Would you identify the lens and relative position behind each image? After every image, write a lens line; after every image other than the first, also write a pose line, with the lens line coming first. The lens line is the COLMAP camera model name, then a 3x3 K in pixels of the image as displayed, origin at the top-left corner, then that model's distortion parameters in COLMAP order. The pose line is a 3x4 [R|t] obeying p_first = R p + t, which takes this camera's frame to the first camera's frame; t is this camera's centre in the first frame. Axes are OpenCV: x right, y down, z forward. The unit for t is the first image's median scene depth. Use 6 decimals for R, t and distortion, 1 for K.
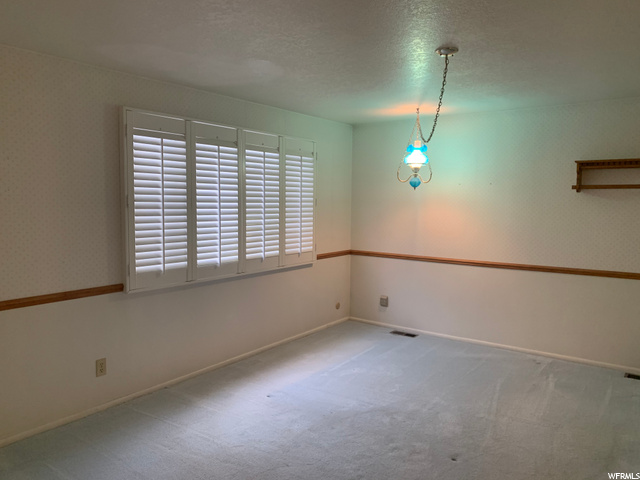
lens RADIAL K [[480.7, 0, 320.0], [0, 480.7, 240.0], [0, 0, 1]] dist [0.006673, 0.003132]
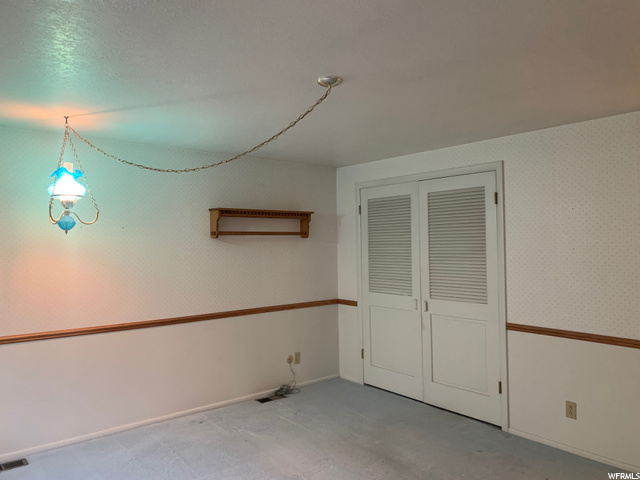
lens RADIAL K [[480.7, 0, 320.0], [0, 480.7, 240.0], [0, 0, 1]] dist [0.006673, 0.003132]
pose [[0.259553, -0.000476, 0.965729, -0.379390], [0.092864, 0.995378, -0.024468, -0.048441], [-0.961254, 0.096032, 0.258397, 0.509047]]
